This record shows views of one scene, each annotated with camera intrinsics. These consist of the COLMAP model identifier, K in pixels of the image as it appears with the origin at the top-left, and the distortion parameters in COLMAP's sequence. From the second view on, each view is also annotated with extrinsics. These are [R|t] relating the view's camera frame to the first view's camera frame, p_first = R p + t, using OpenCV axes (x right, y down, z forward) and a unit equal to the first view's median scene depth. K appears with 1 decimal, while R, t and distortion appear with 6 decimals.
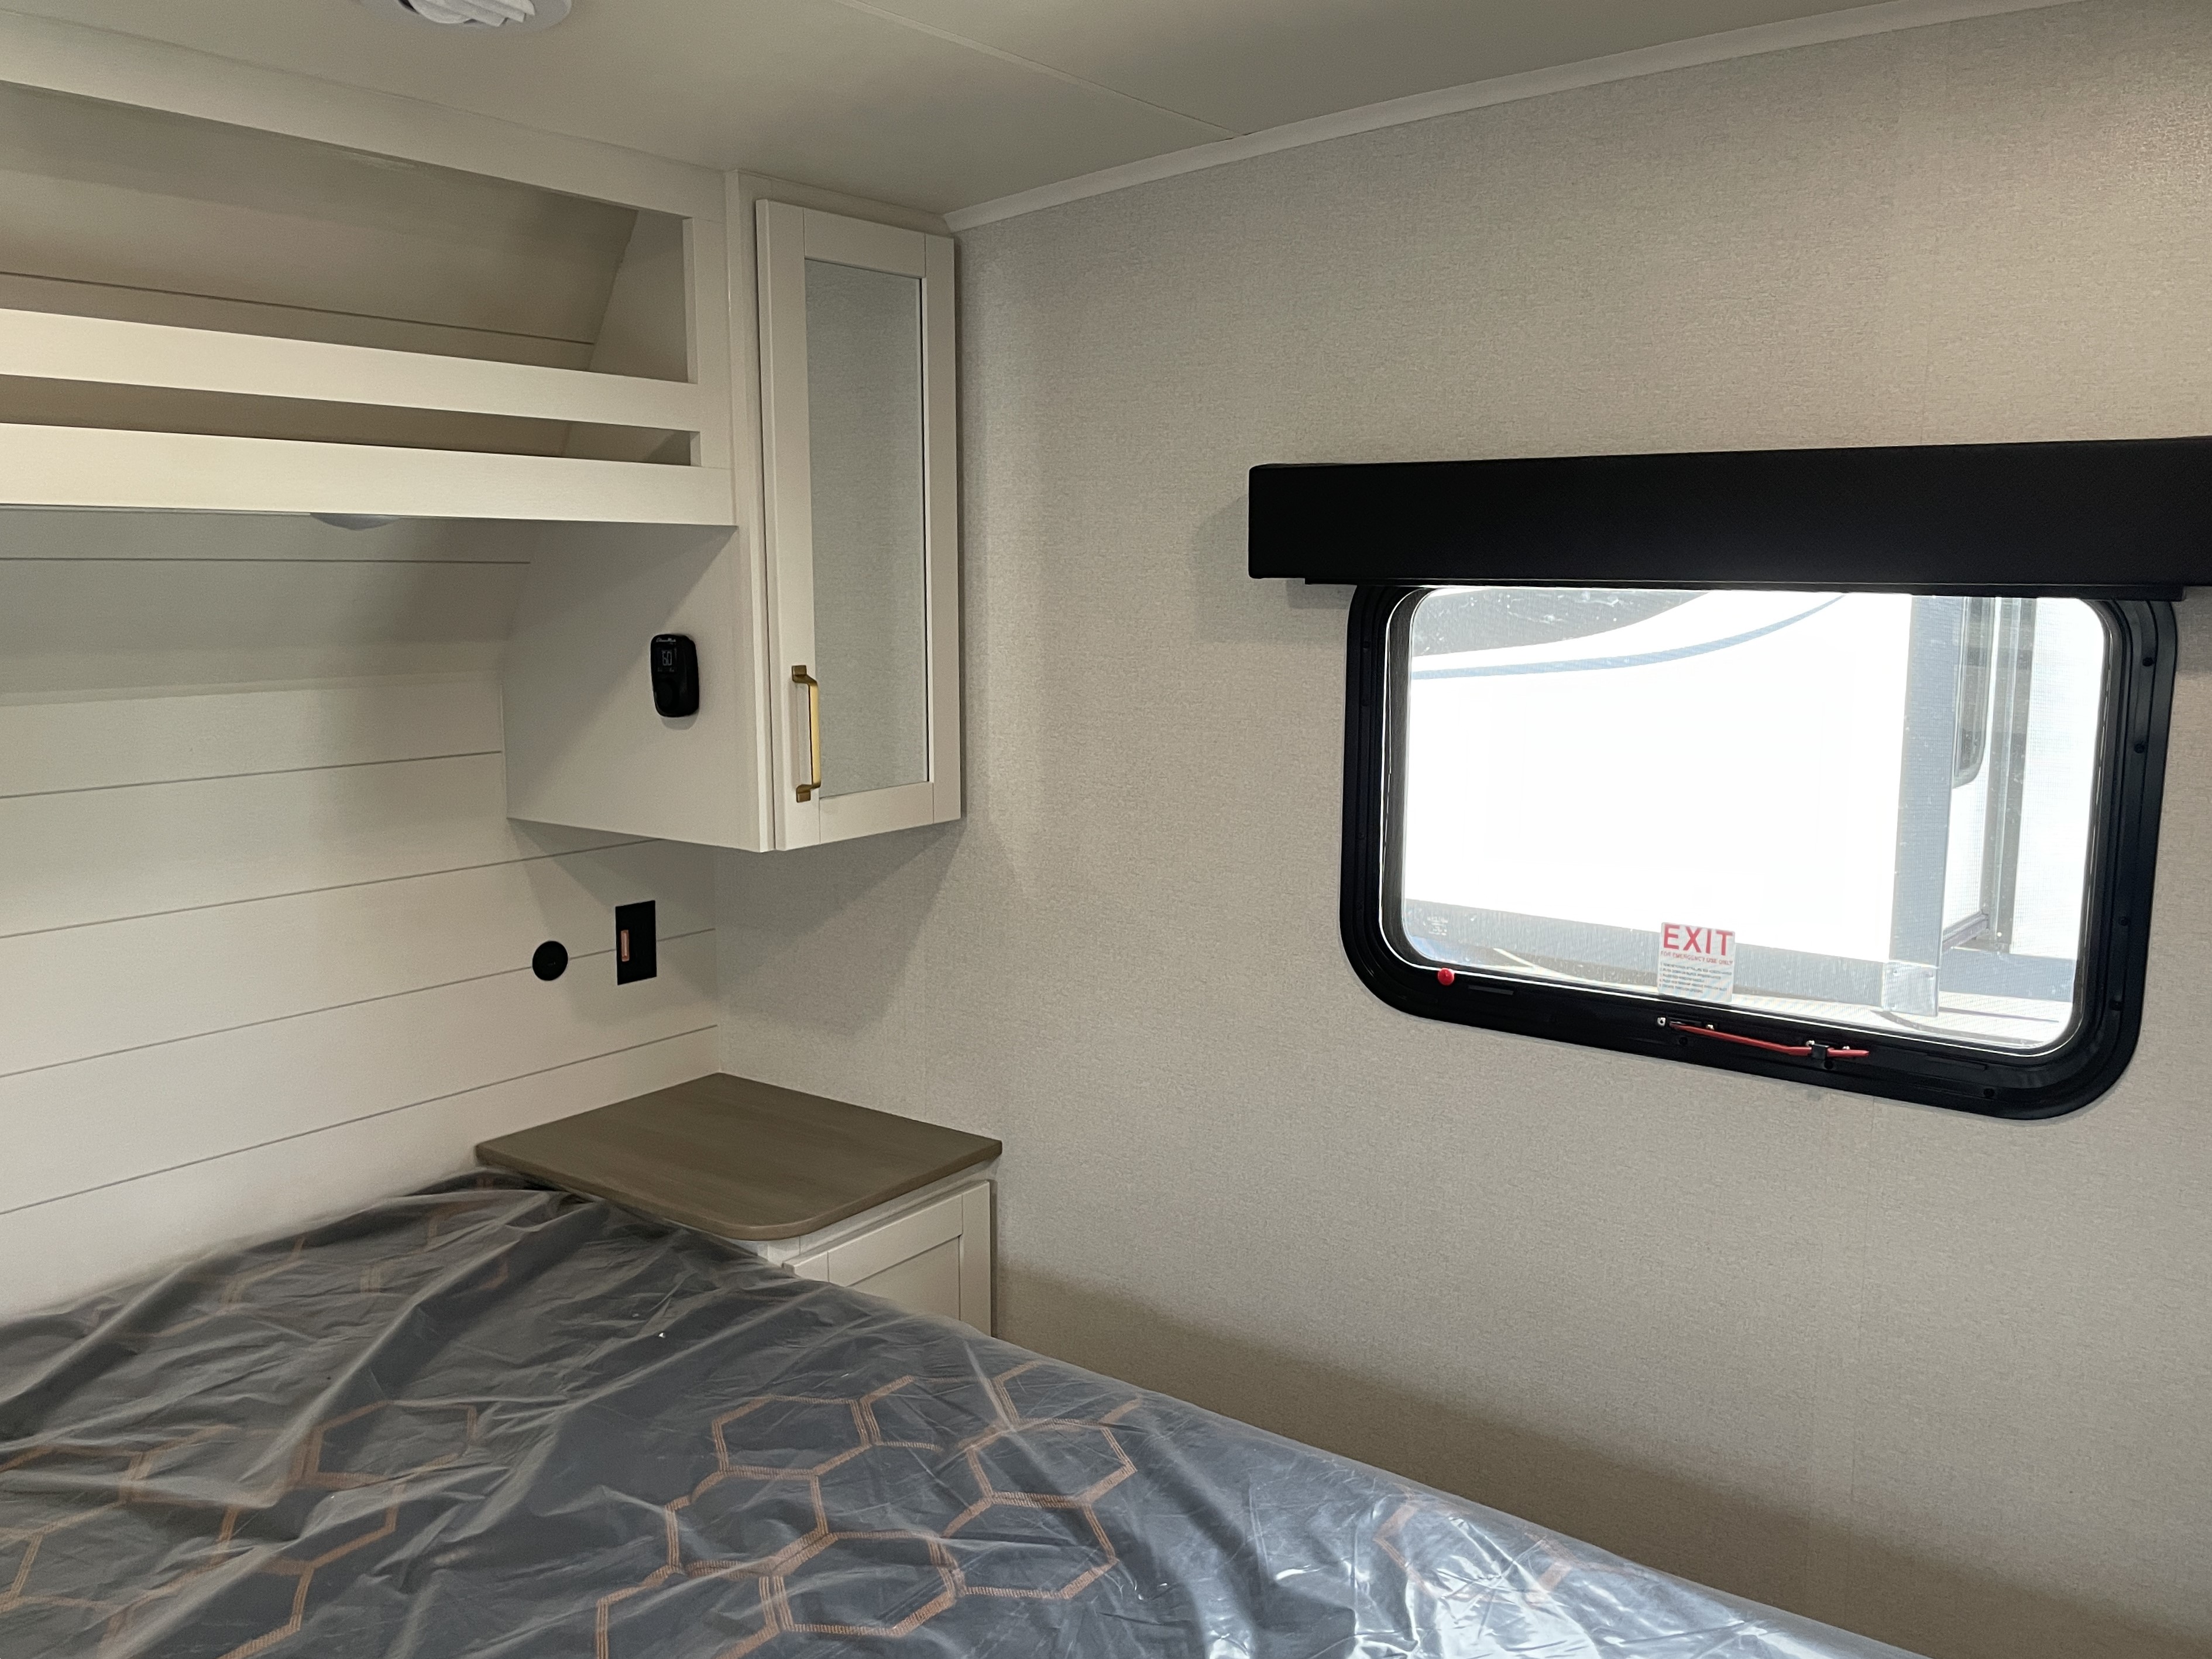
lens RADIAL K [[1765.1, 0, 1106.0], [0, 1765.1, 829.5], [0, 0, 1]] dist [0.000510, -0.001410]
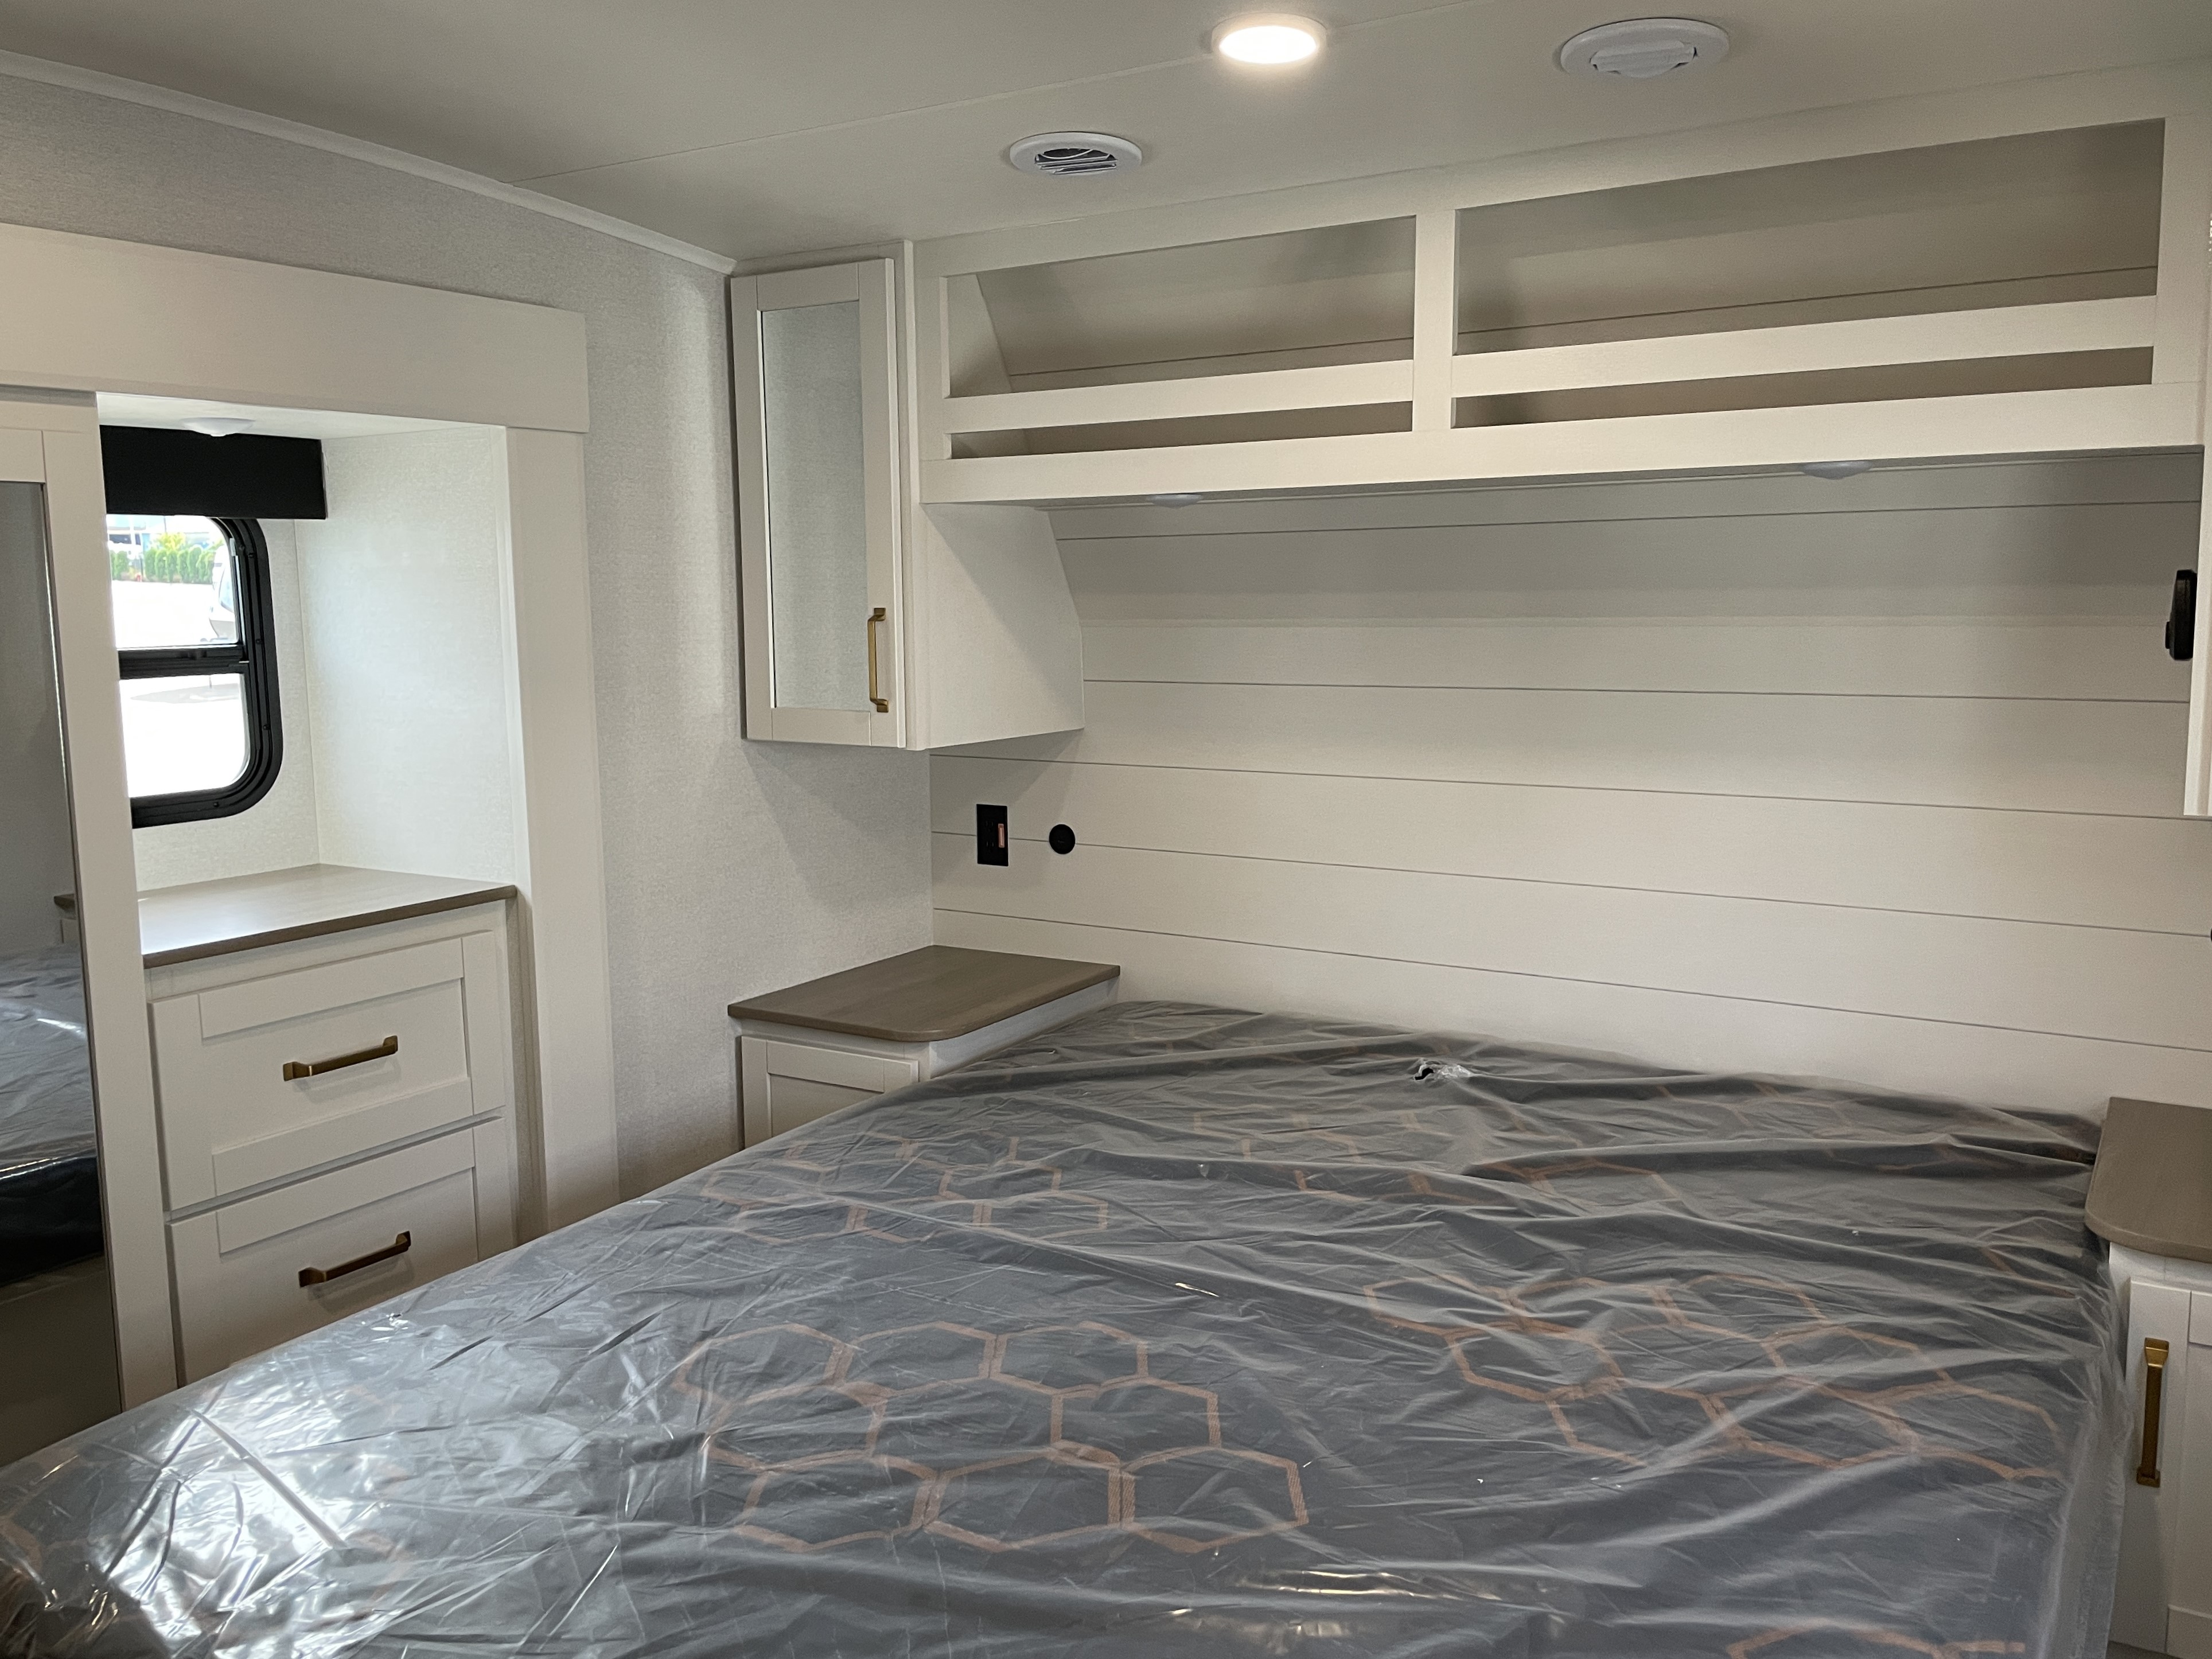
lens RADIAL K [[1728.0, 0, 1106.0], [0, 1728.0, 829.5], [0, 0, 1]] dist [0.083346, -0.117670]
pose [[0.074519, 0.132906, -0.988323, 0.689959], [-0.134461, 0.983367, 0.122102, -0.016088], [0.988113, 0.123792, 0.091150, 0.420910]]
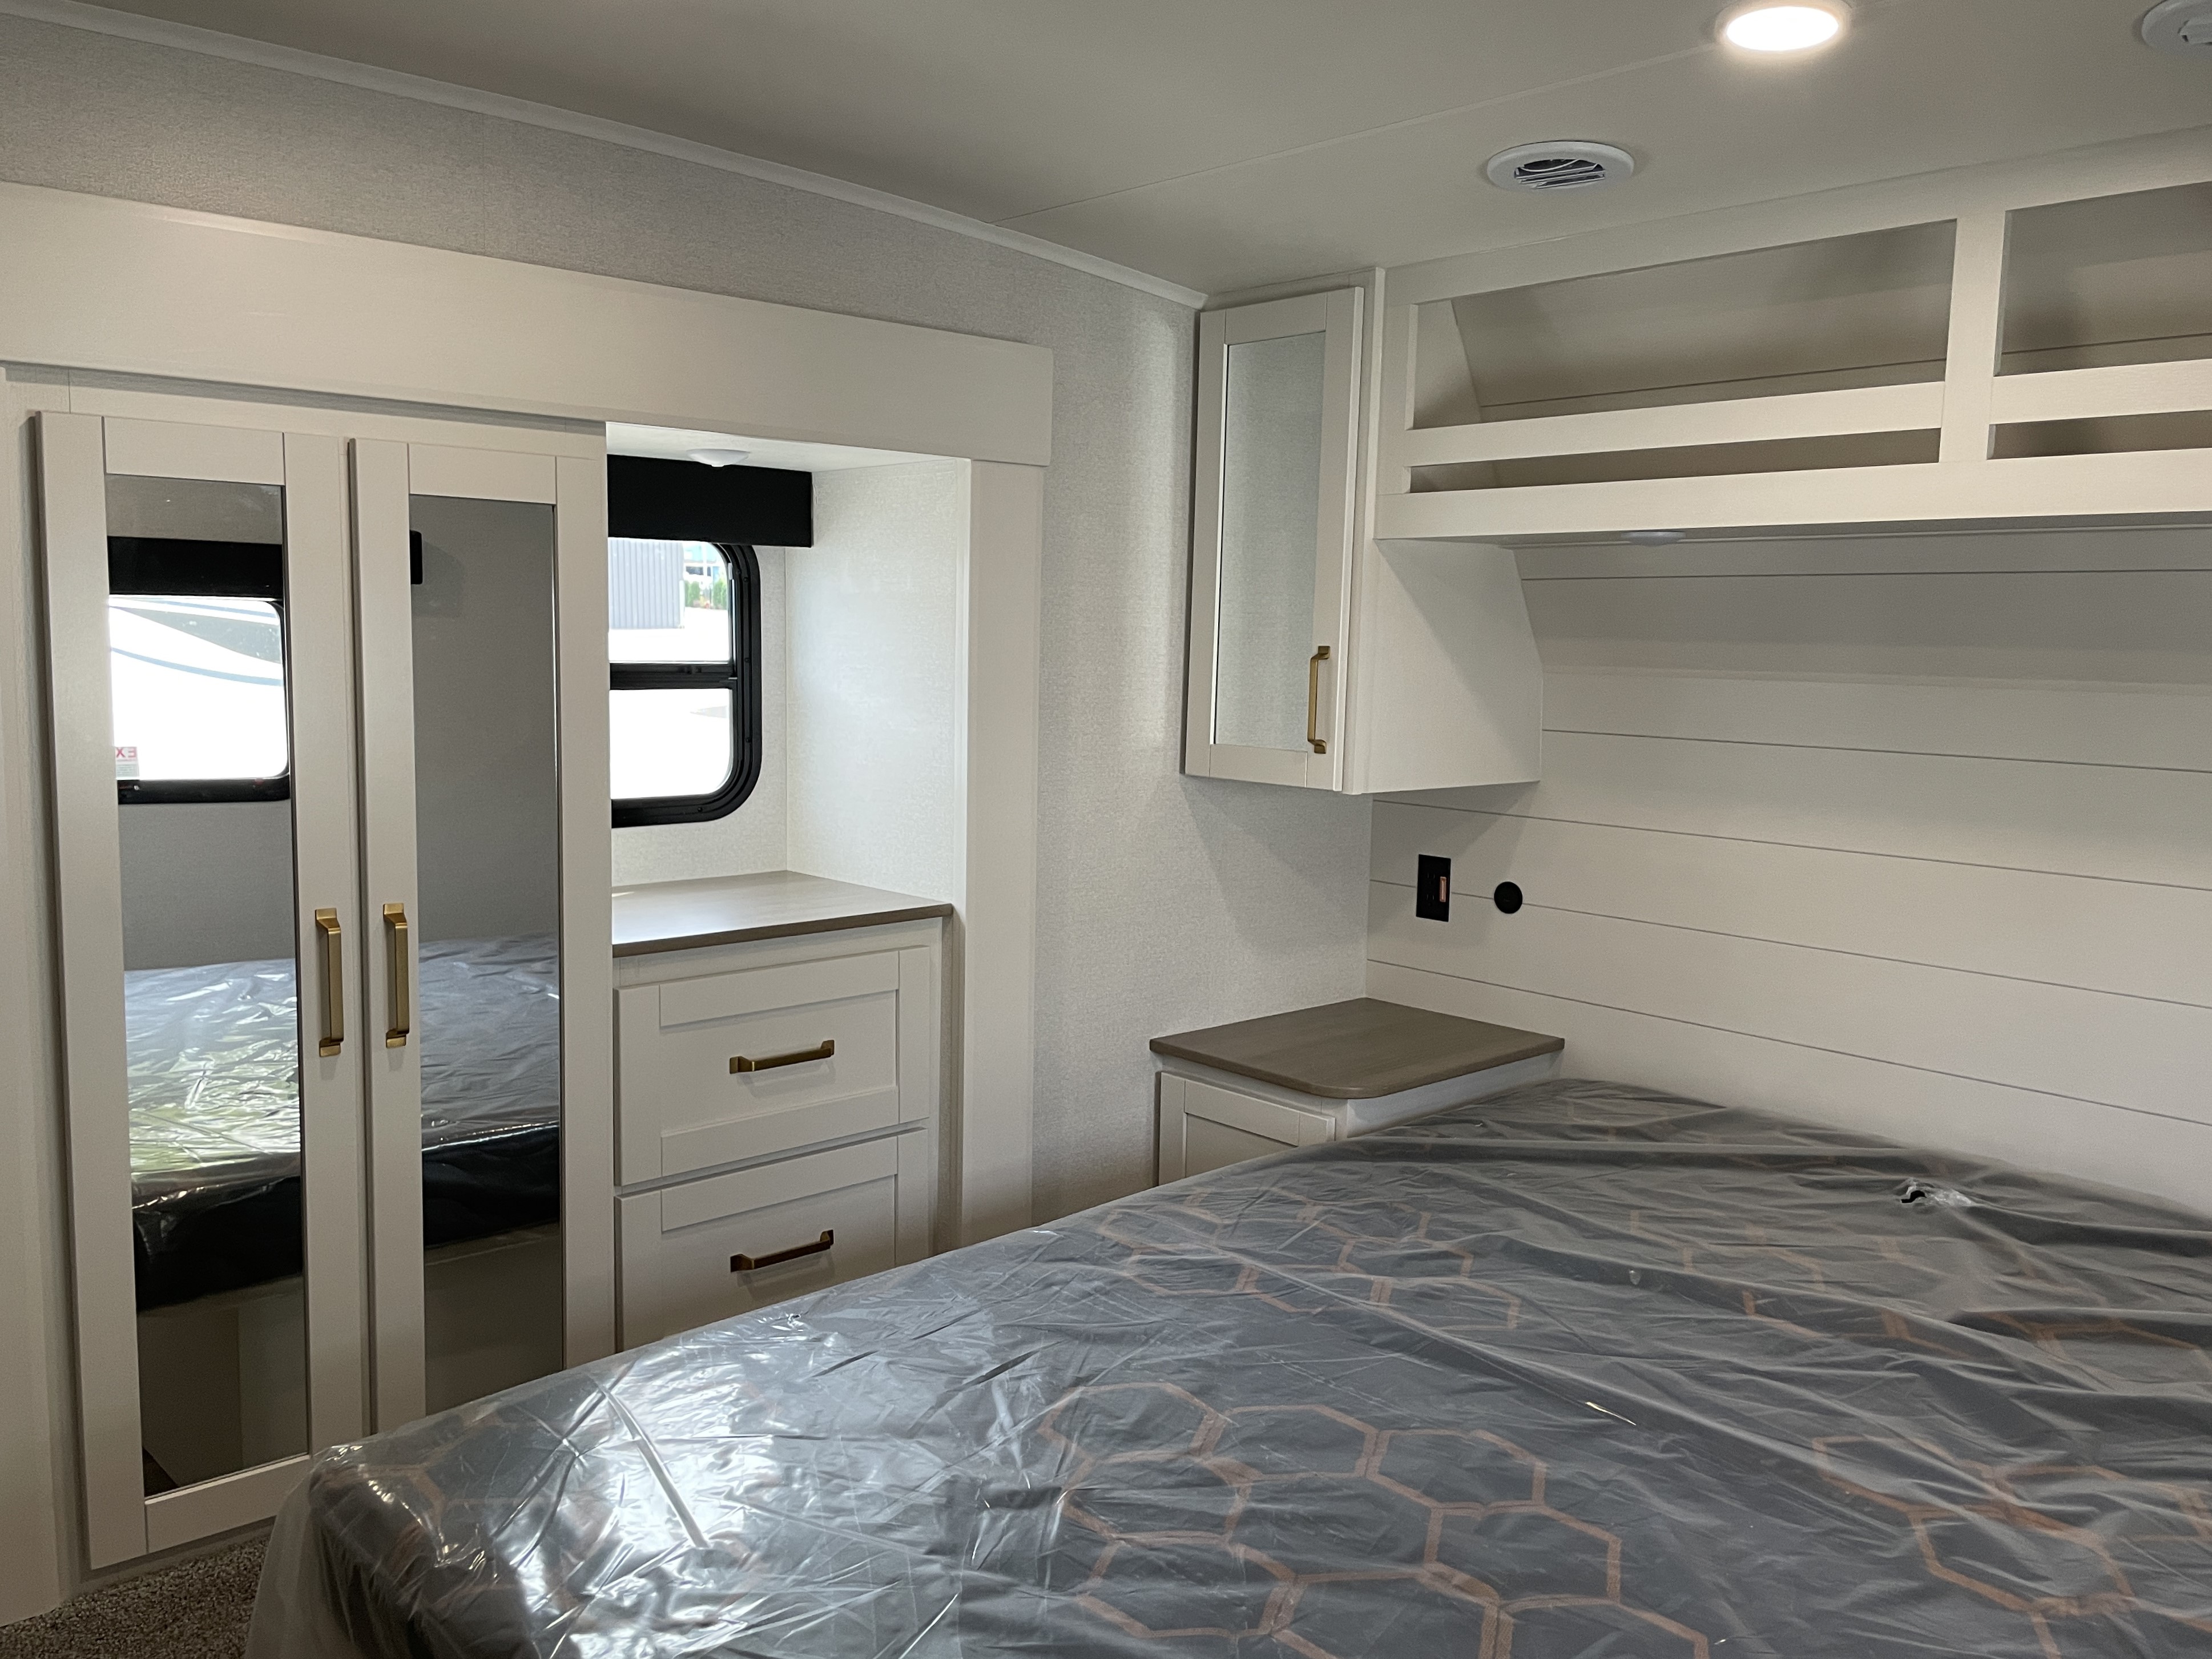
lens RADIAL K [[1731.5, 0, 1106.0], [0, 1731.5, 829.5], [0, 0, 1]] dist [0.082570, -0.116070]
pose [[-0.197881, 0.104244, -0.974667, 0.643057], [-0.164024, 0.976788, 0.137772, -0.015345], [0.966405, 0.187131, -0.176190, 0.445772]]
